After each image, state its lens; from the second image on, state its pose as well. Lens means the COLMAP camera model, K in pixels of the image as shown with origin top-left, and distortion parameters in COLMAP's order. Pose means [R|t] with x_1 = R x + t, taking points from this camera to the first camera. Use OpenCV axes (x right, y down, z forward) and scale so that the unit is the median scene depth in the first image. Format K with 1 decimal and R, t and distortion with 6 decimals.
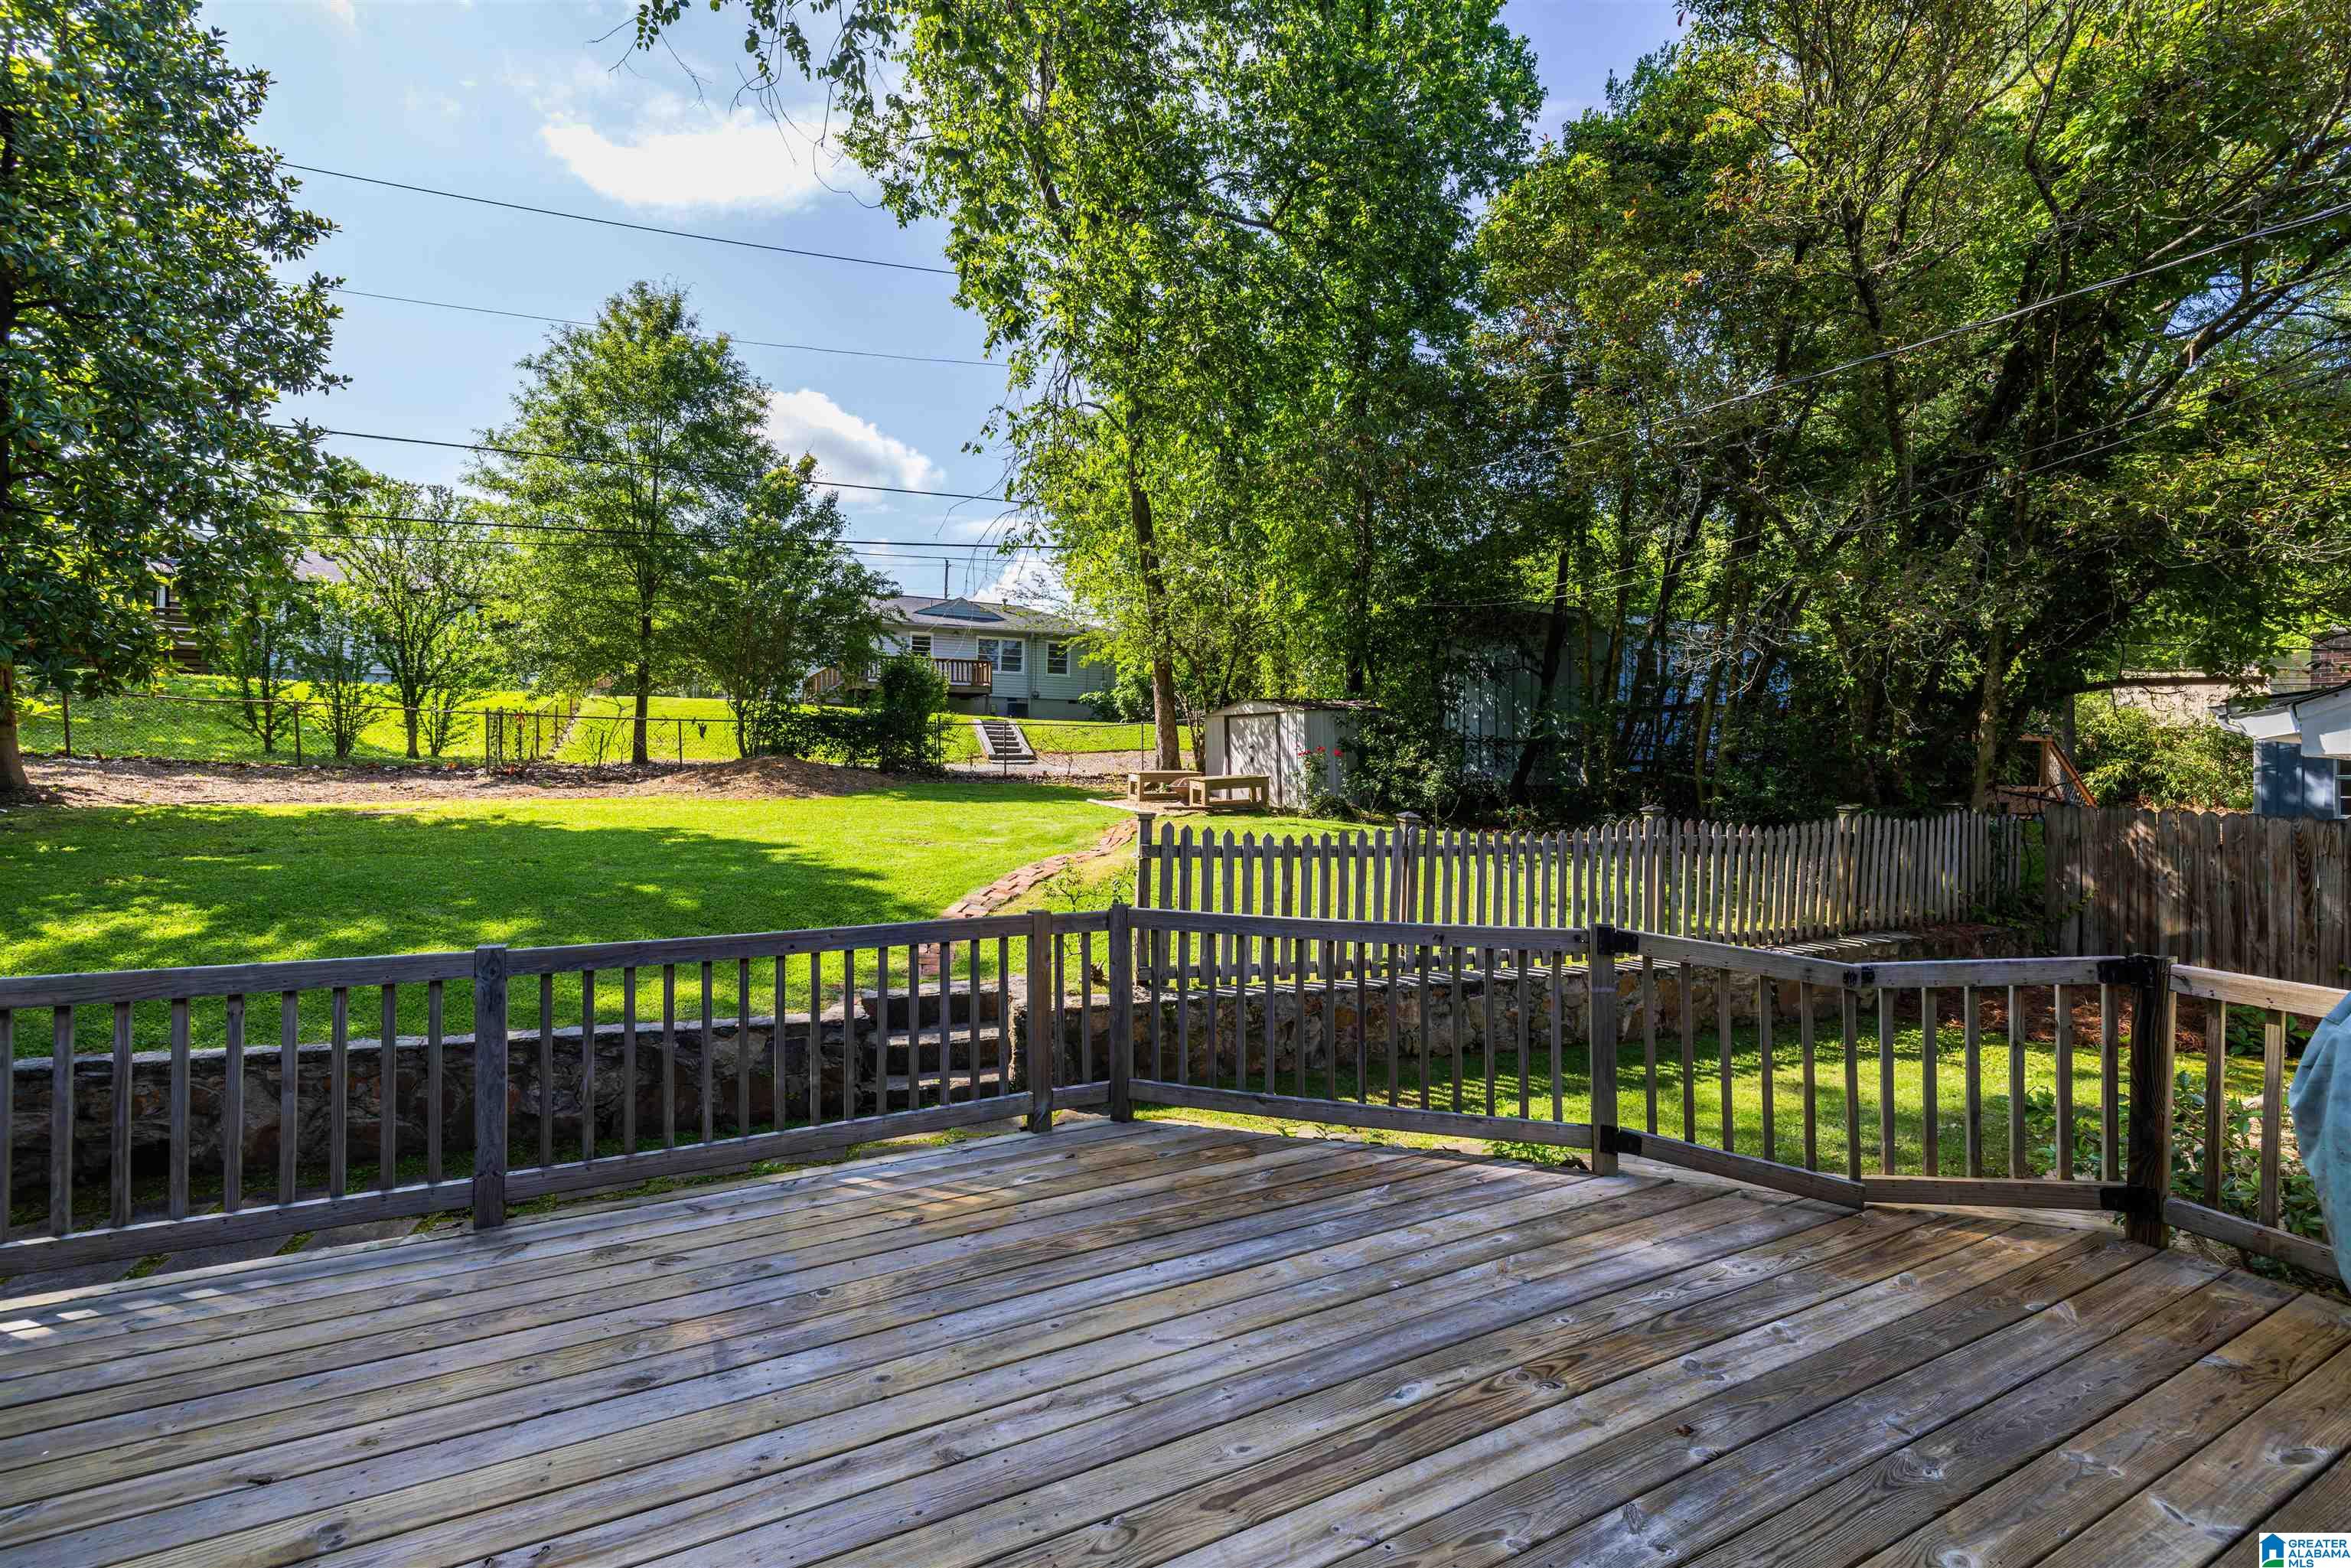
lens RADIAL K [[1020.7, 0, 1171.8], [0, 1020.7, 763.4], [0, 0, 1]] dist [-0.000757, 0.001380]
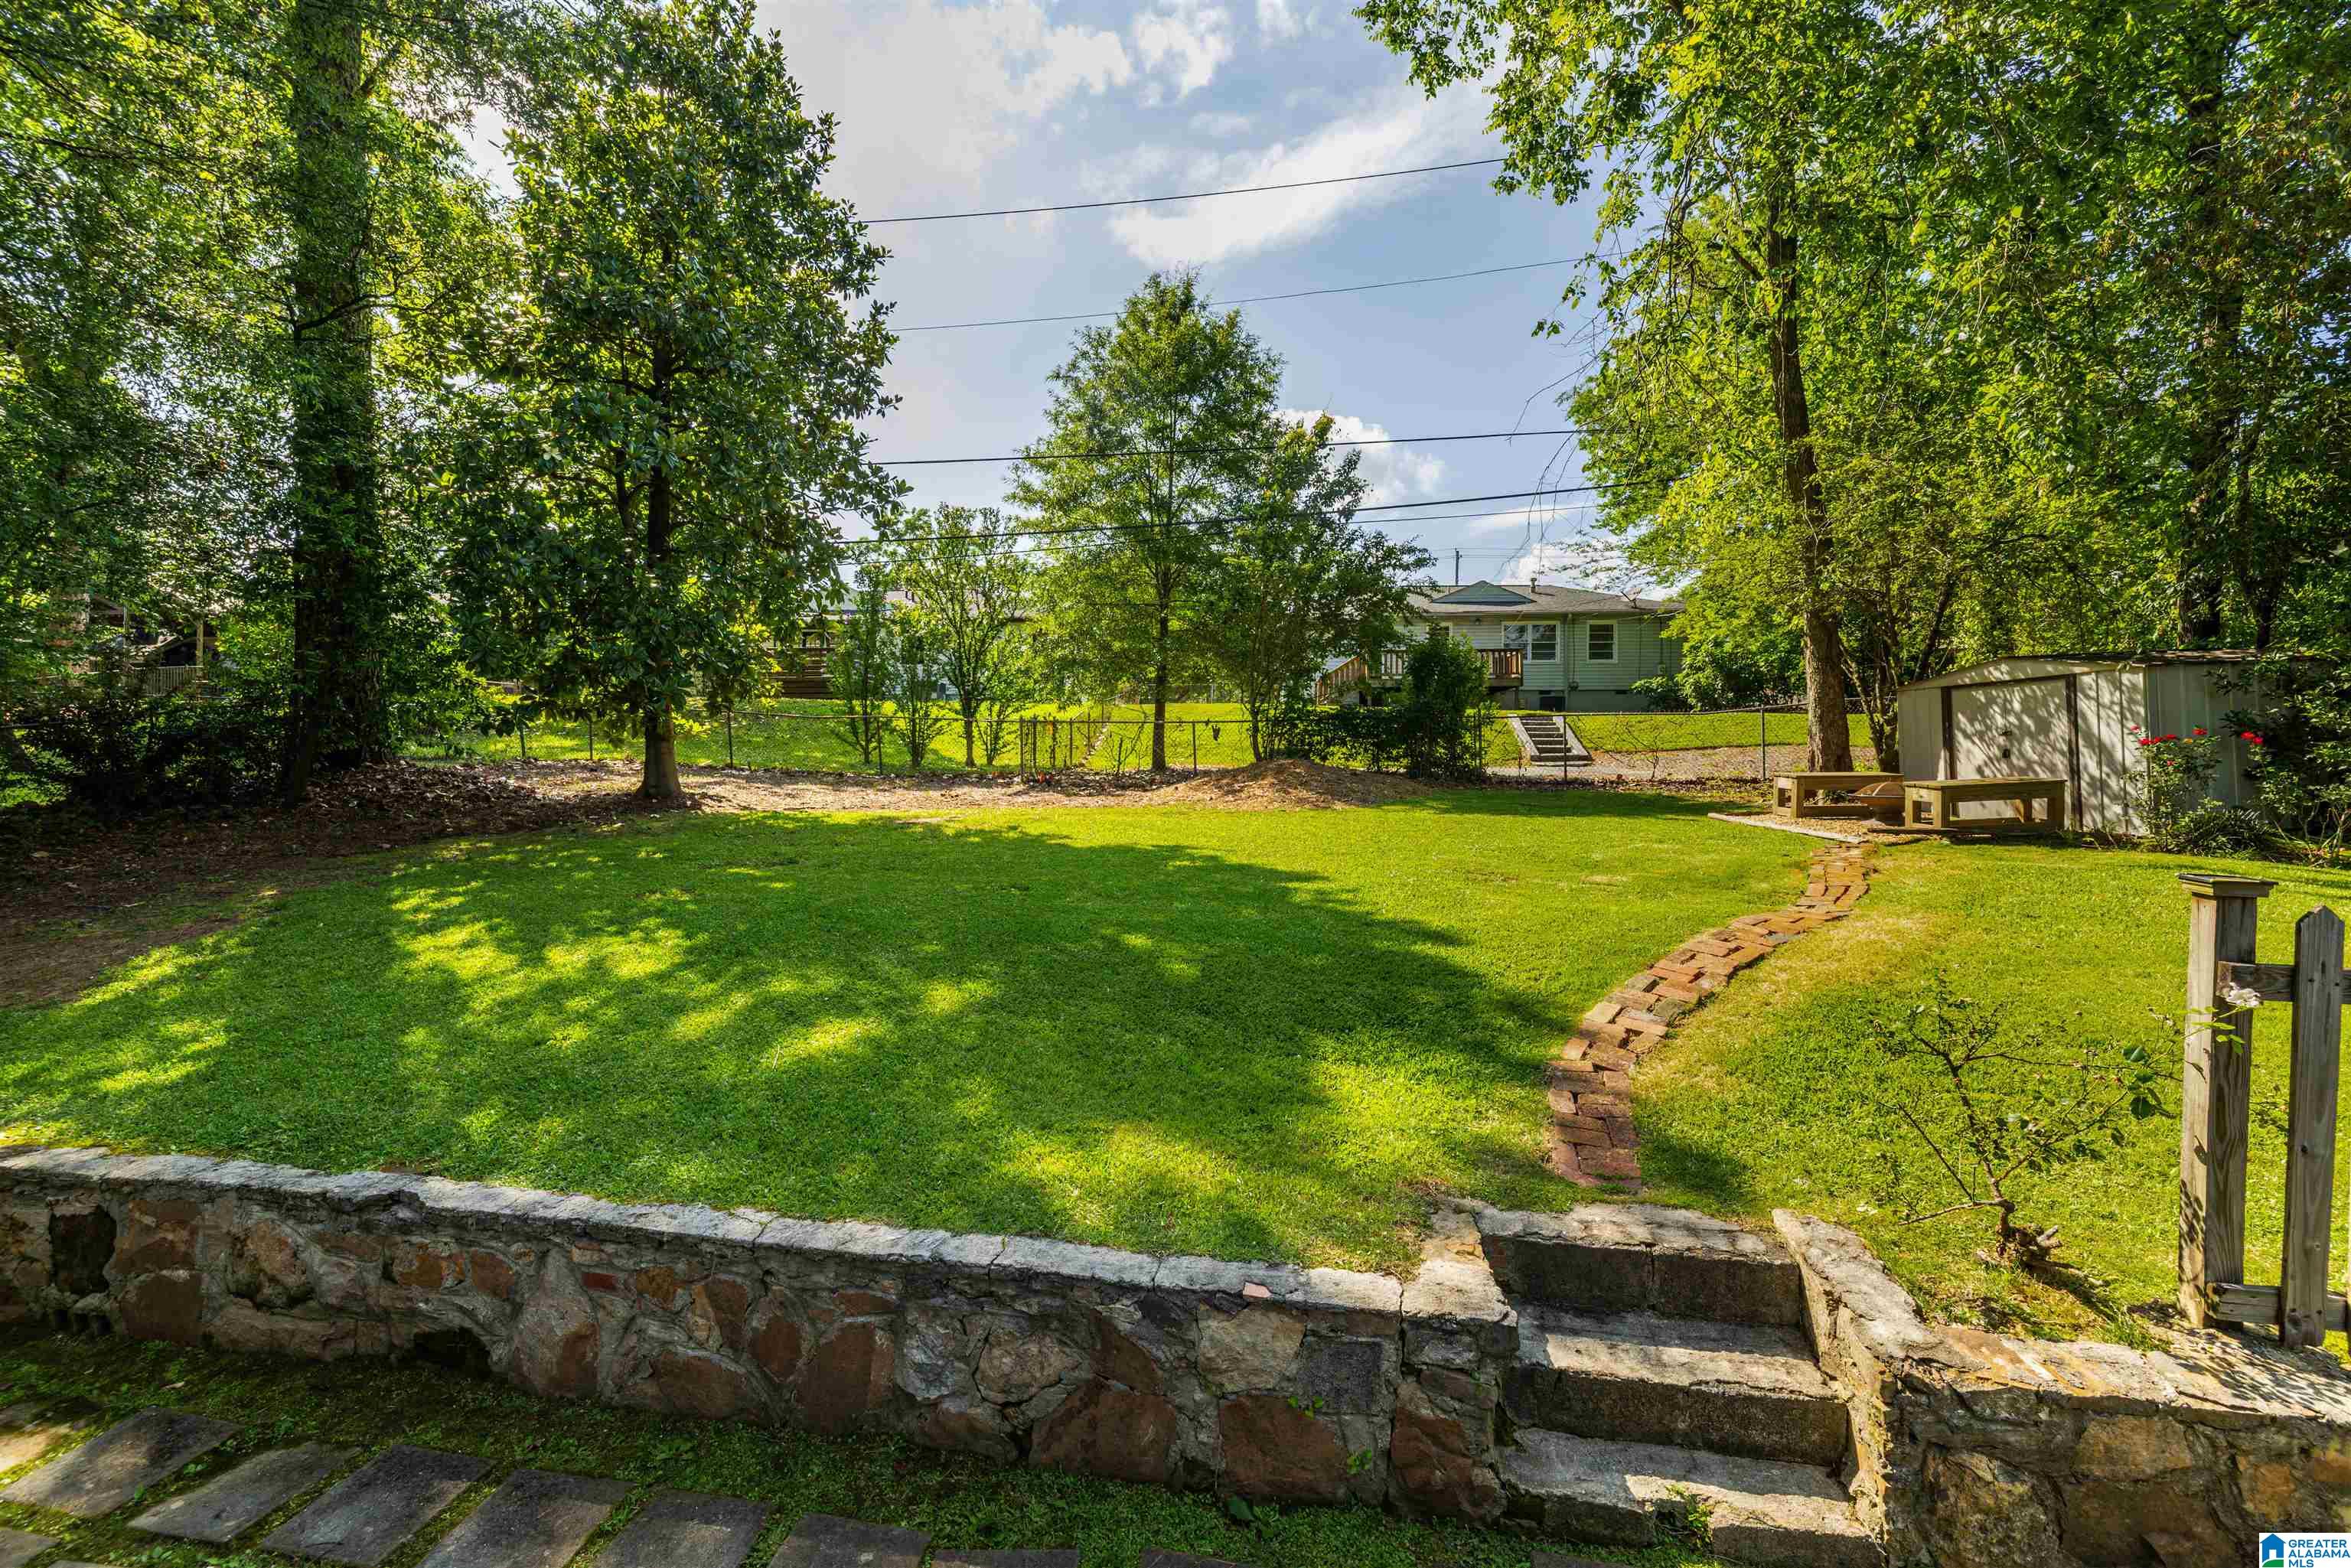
lens RADIAL K [[1020.7, 0, 1174.3], [0, 1020.7, 781.7], [0, 0, 1]] dist [-0.000757, 0.001380]
pose [[0.887353, -0.004176, -0.461071, -0.072147], [0.010126, 0.999894, 0.010431, 0.001514], [0.460979, -0.013925, 0.887302, 0.172142]]
